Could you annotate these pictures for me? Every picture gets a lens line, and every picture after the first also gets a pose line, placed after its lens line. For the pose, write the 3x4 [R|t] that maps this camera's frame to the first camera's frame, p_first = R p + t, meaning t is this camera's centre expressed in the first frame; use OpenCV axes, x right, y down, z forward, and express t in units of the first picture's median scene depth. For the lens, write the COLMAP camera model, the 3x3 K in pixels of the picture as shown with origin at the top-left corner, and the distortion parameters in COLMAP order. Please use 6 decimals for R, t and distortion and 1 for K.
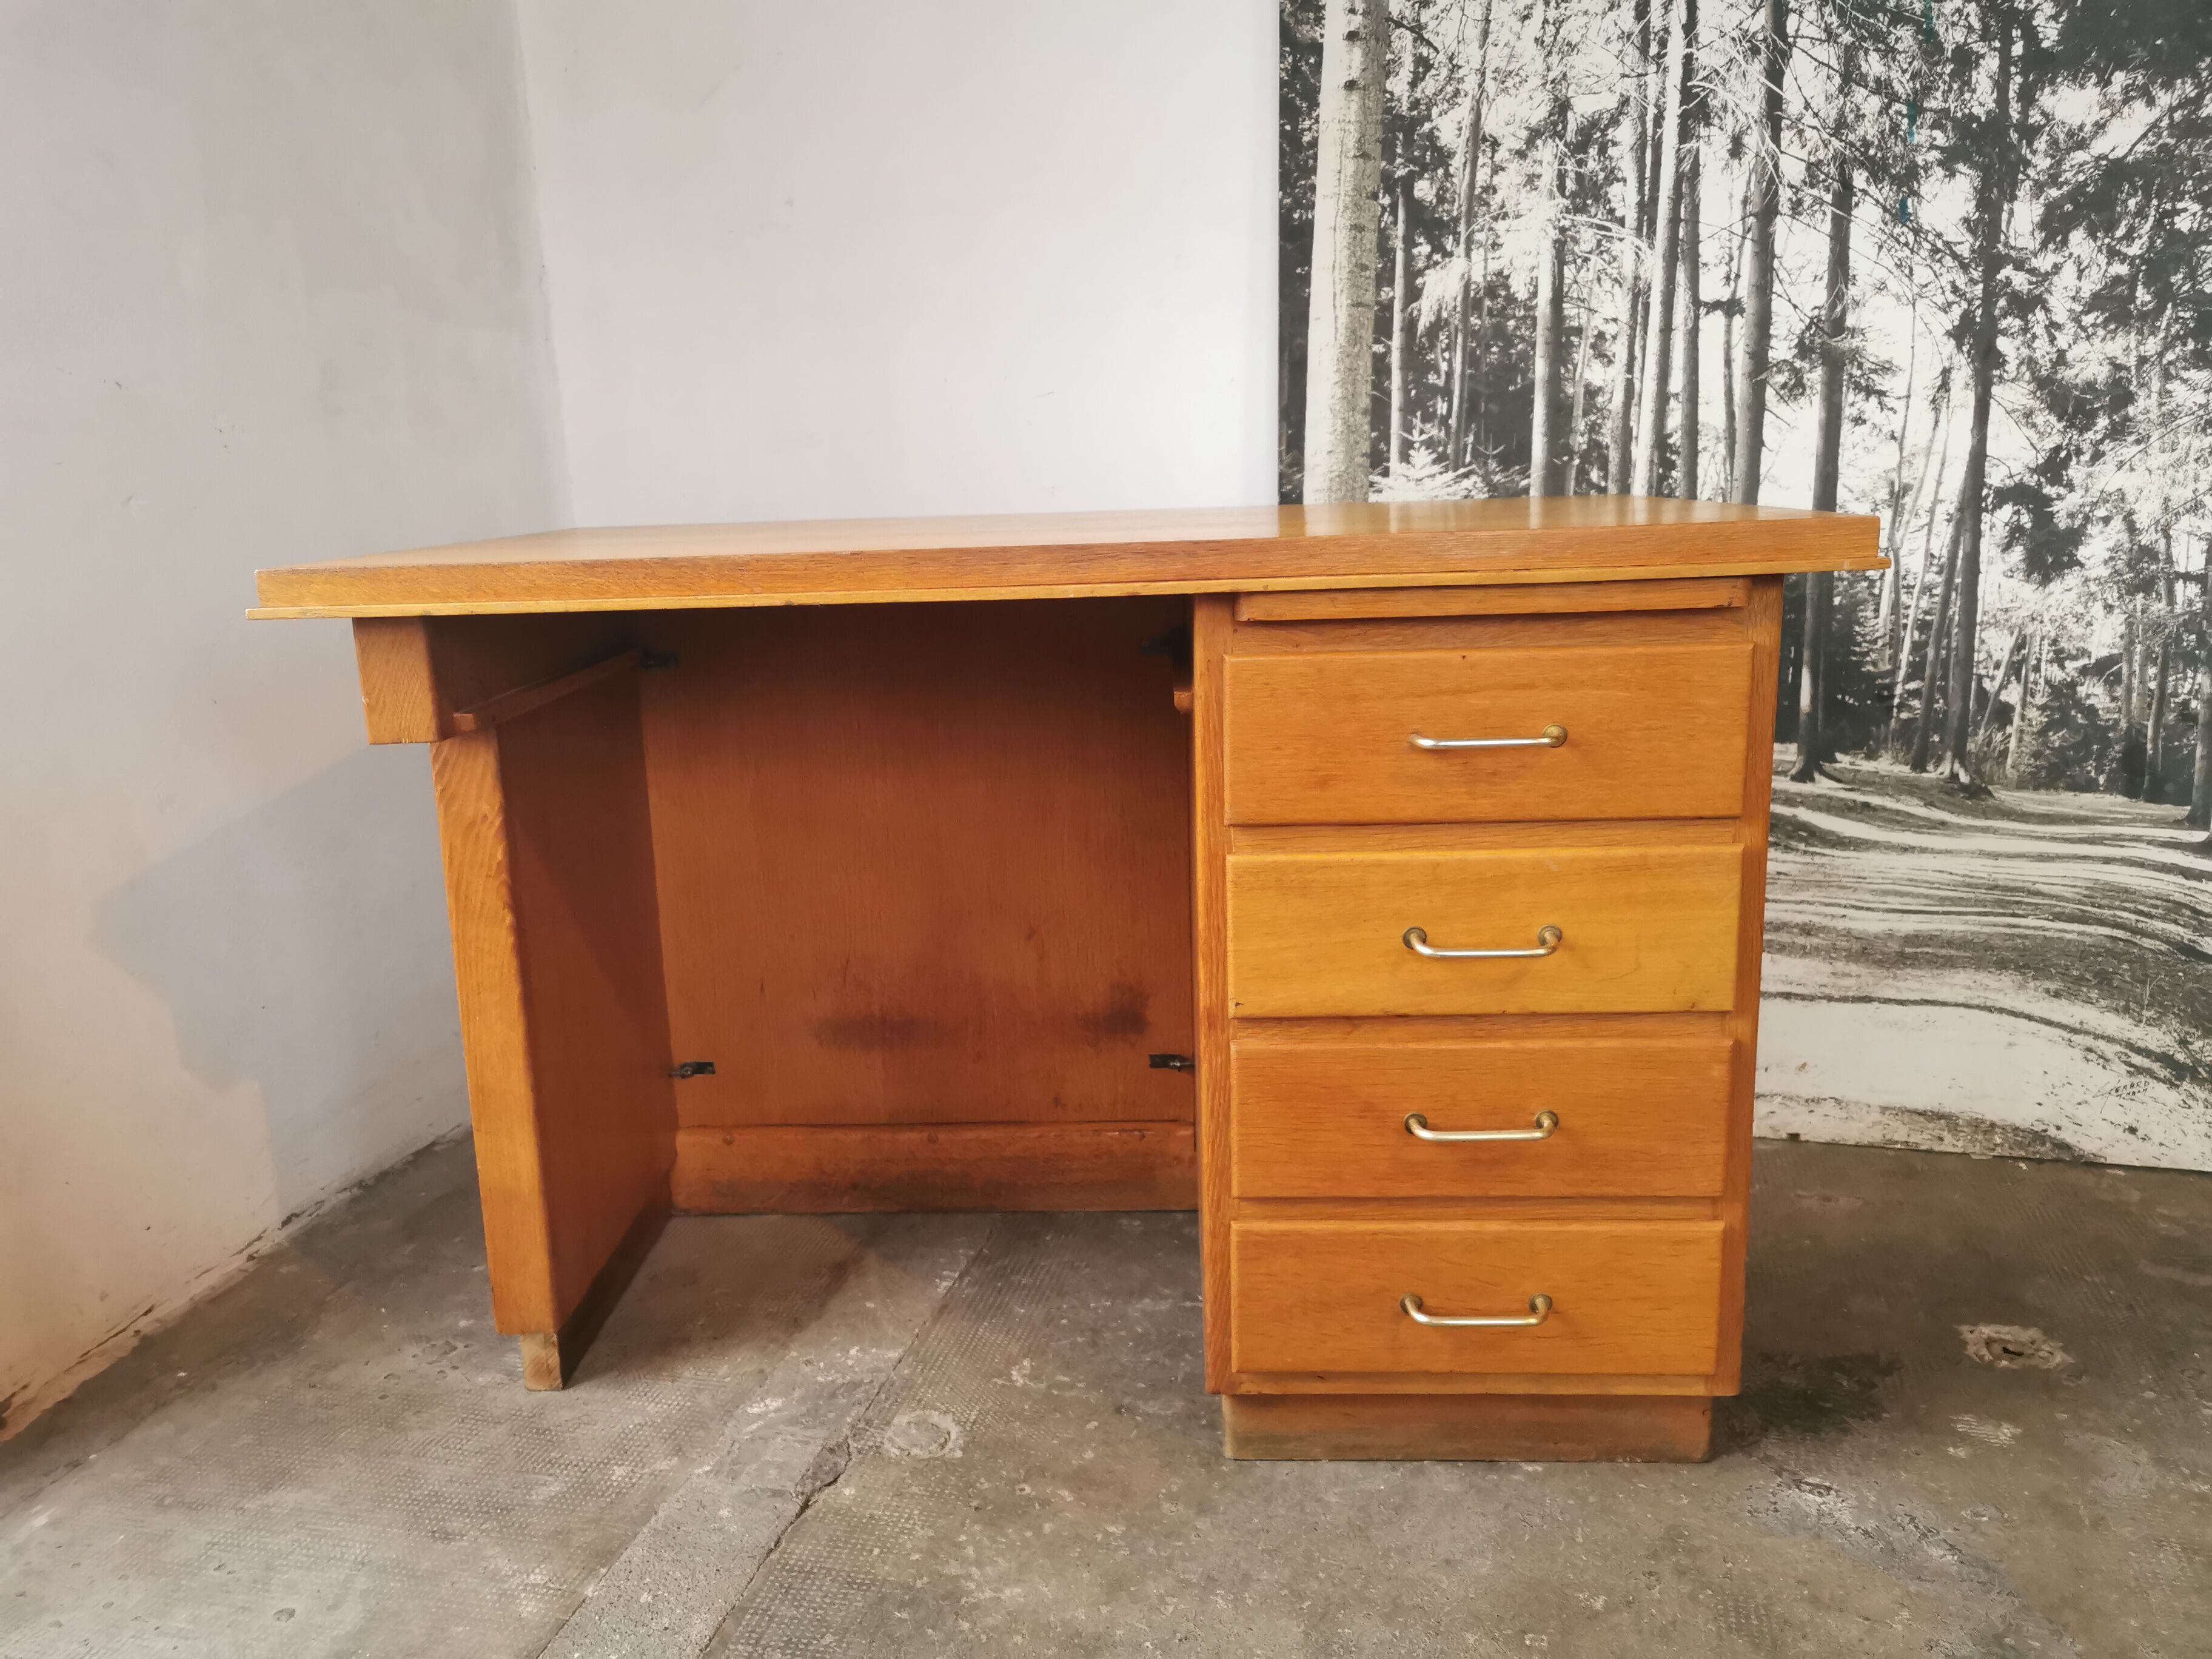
lens RADIAL K [[1726.3, 0, 1083.6], [0, 1726.3, 820.7], [0, 0, 1]] dist [0.060215, -0.089519]
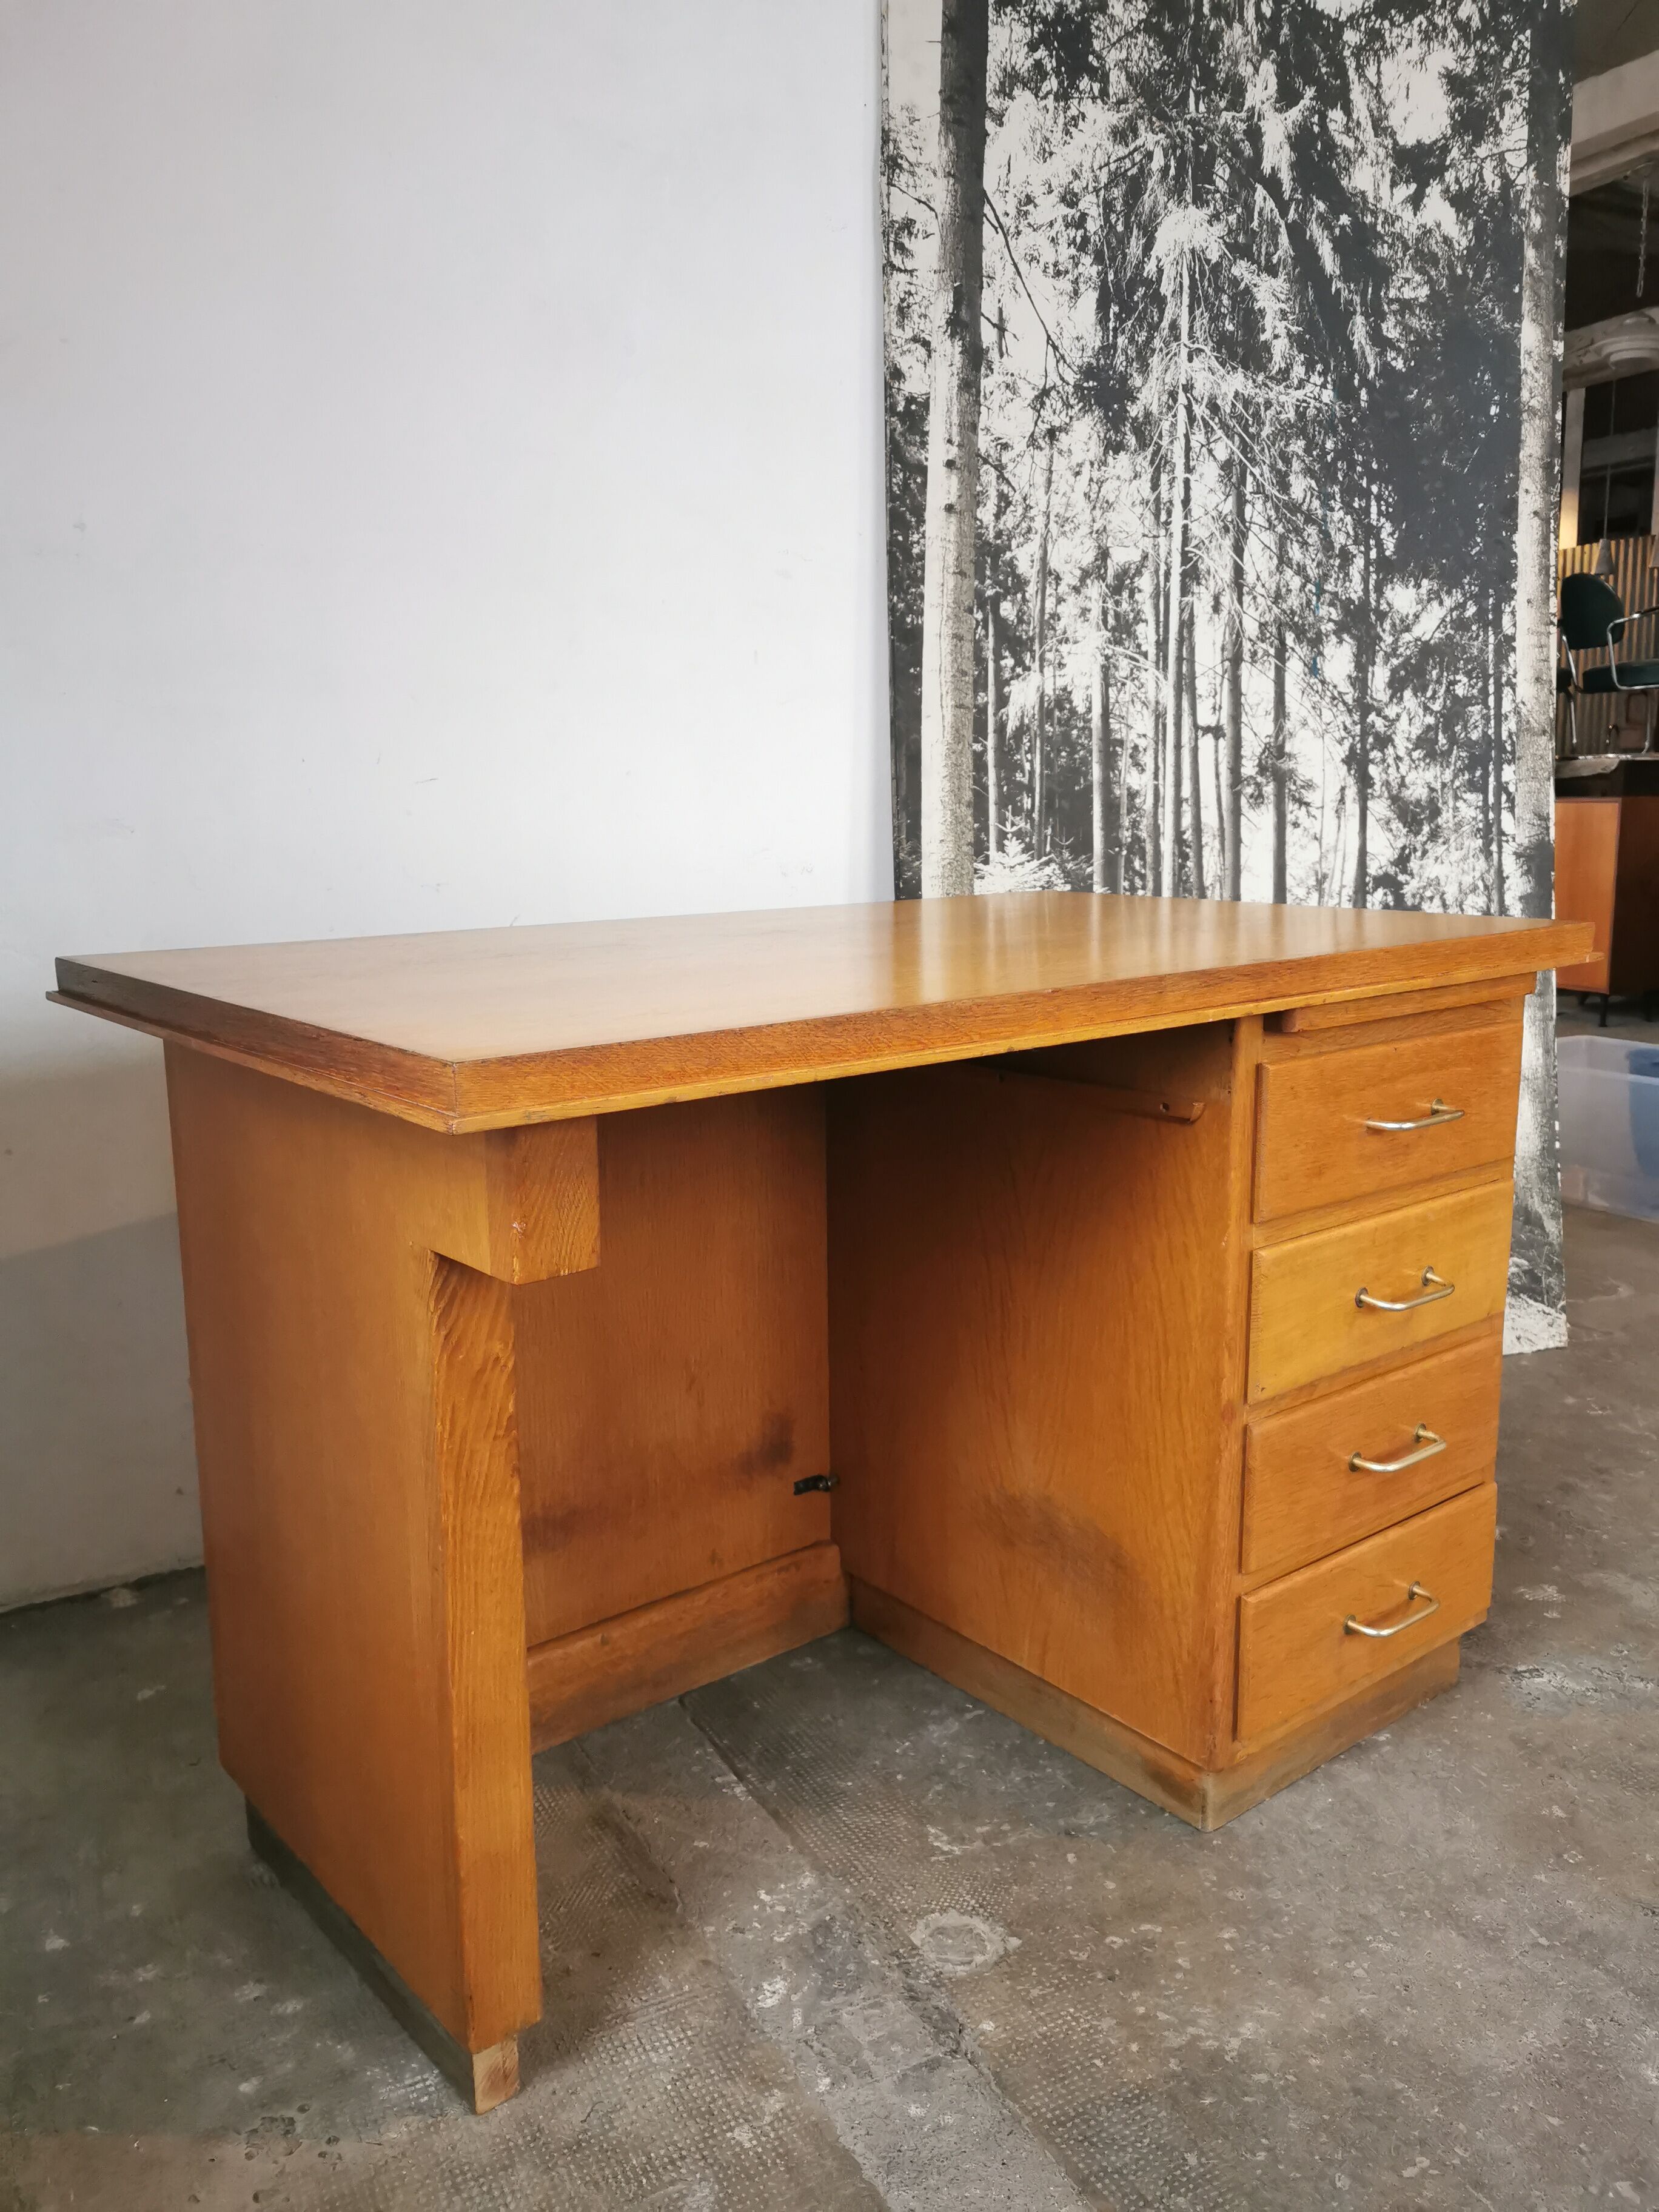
lens RADIAL K [[1726.3, 0, 846.8], [0, 1726.3, 1086.8], [0, 0, 1]] dist [0.060215, -0.089519]
pose [[0.739218, -0.093605, 0.666930, -0.554920], [0.122818, 0.992424, 0.003159, -0.079564], [-0.662173, 0.079576, 0.745114, 0.254066]]
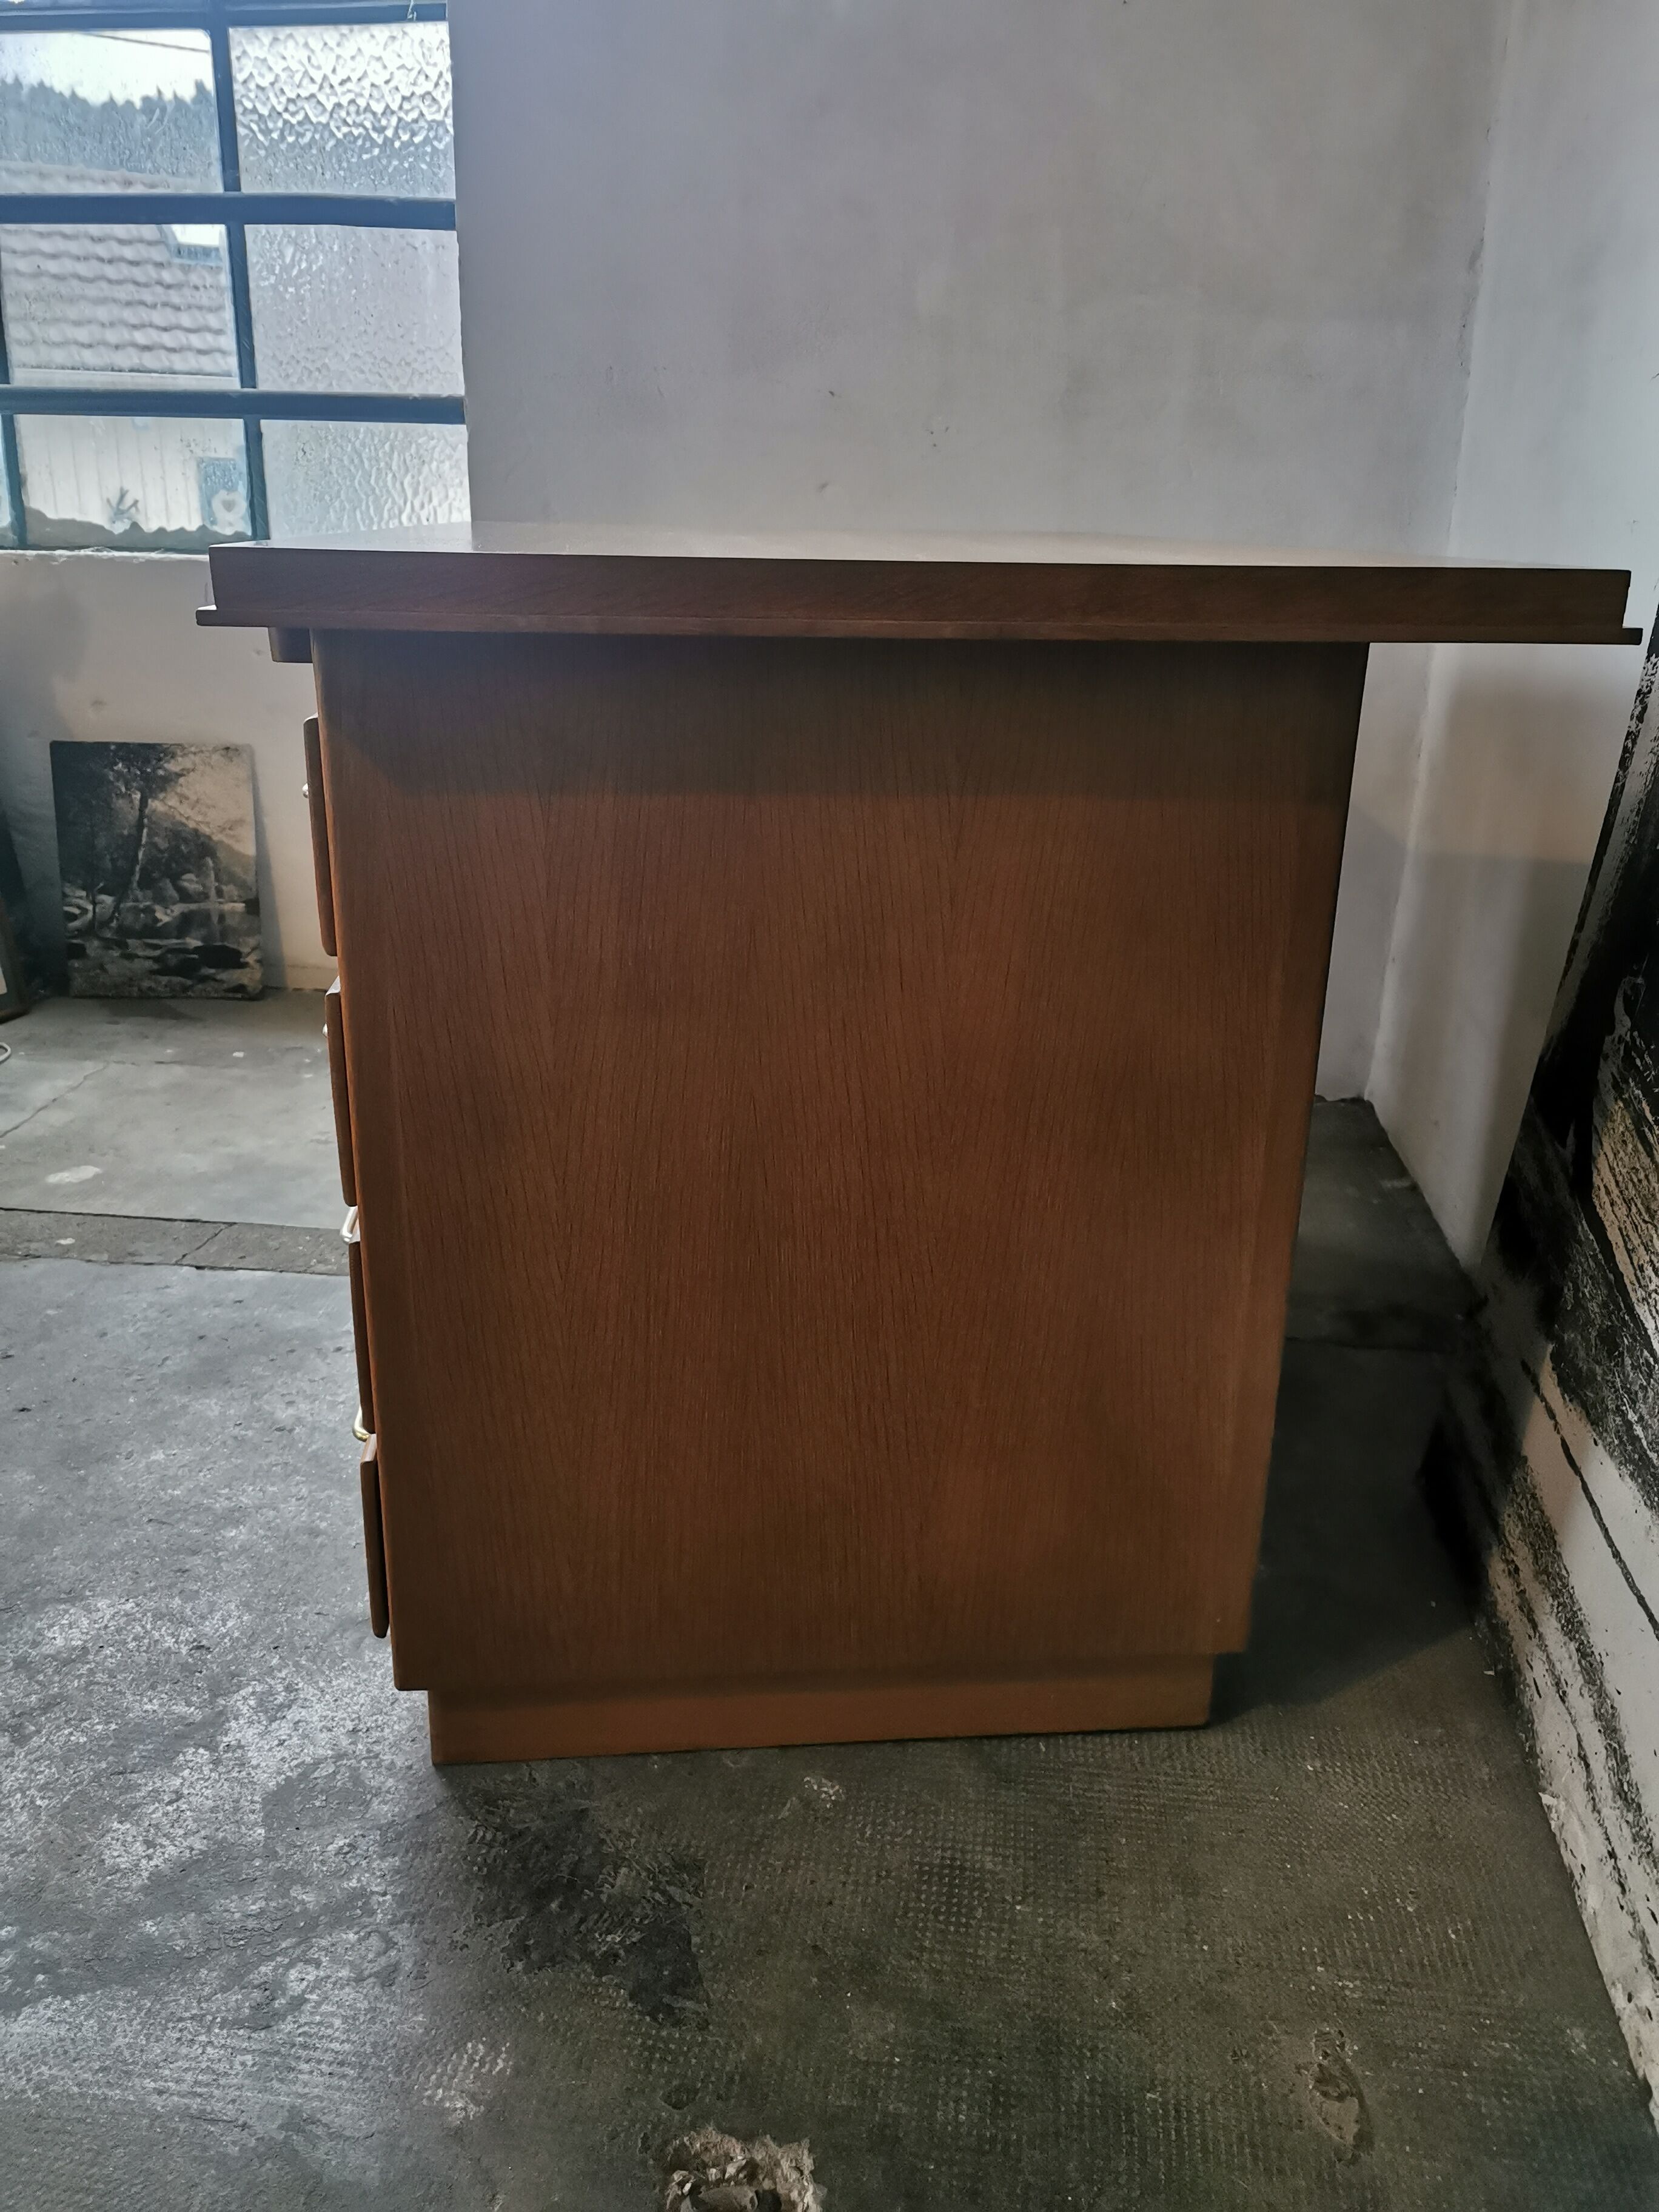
lens RADIAL K [[1726.3, 0, 831.7], [0, 1726.3, 1109.6], [0, 0, 1]] dist [0.060215, -0.089519]
pose [[0.137049, 0.360892, -0.922483, 0.761848], [-0.229405, 0.917515, 0.324867, -0.158492], [0.963634, 0.167100, 0.208535, 0.721125]]
